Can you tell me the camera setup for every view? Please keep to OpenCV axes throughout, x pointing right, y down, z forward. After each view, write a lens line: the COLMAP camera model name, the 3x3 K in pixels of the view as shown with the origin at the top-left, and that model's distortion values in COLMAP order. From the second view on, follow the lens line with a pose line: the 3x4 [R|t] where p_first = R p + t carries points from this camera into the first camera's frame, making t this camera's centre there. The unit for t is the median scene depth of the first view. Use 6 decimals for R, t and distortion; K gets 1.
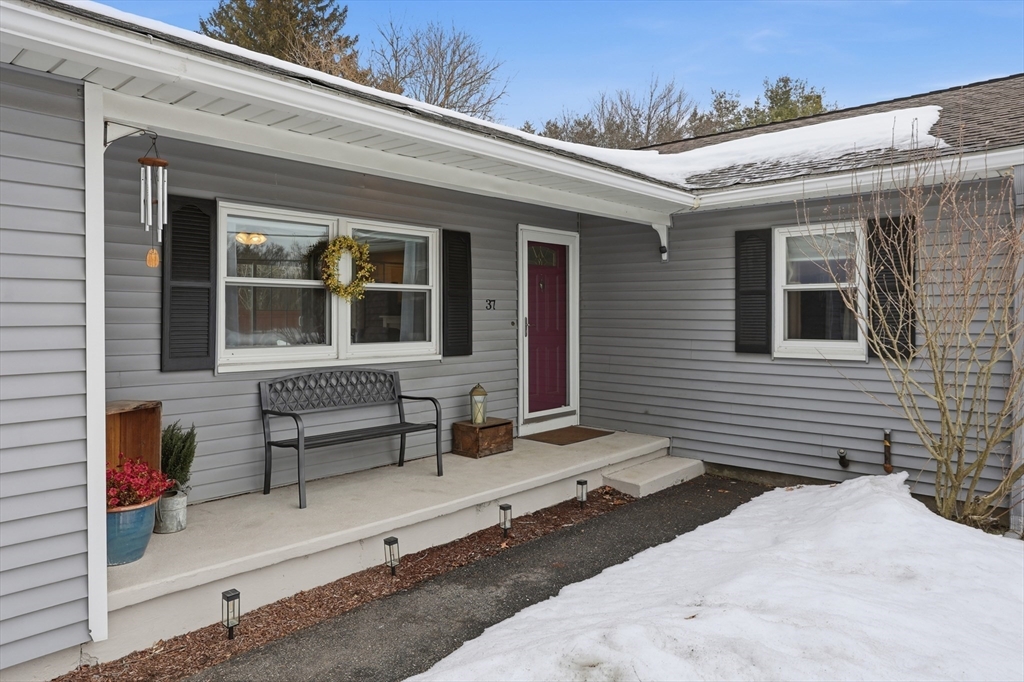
lens RADIAL K [[633.4, 0, 510.2], [0, 633.4, 319.4], [0, 0, 1]] dist [-0.038784, 0.002245]
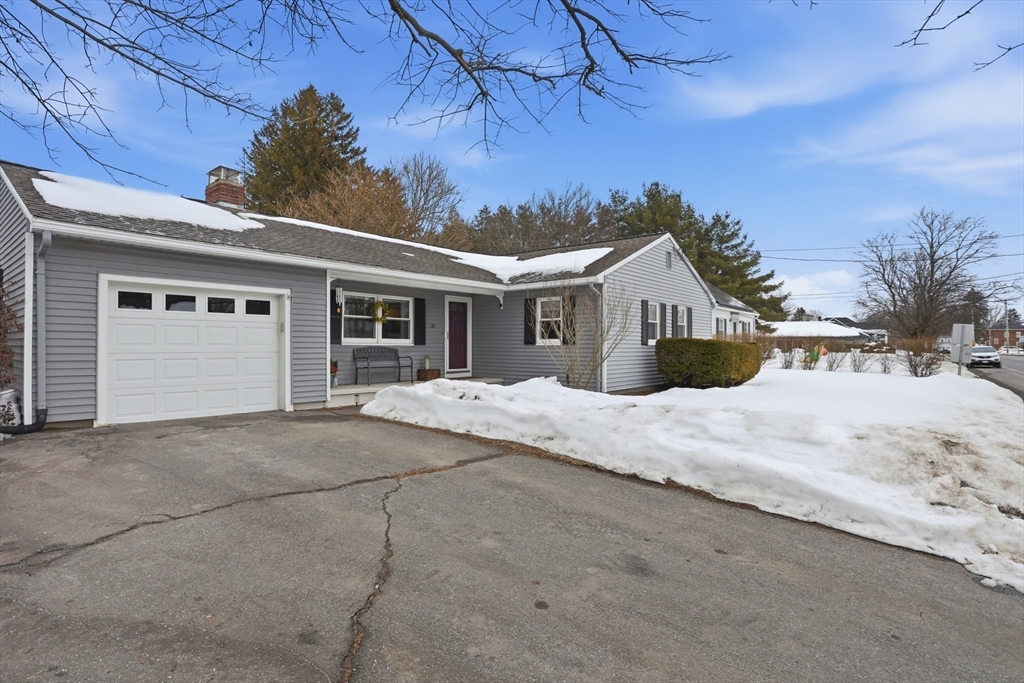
lens RADIAL K [[511.3, 0, 513.4], [0, 511.3, 330.1], [0, 0, 1]] dist [-0.074592, 0.032252]
pose [[0.997921, 0.005193, 0.064246, 0.175668], [-0.002766, 0.999281, -0.037802, 0.077172], [-0.064396, 0.037545, 0.997218, -1.200377]]
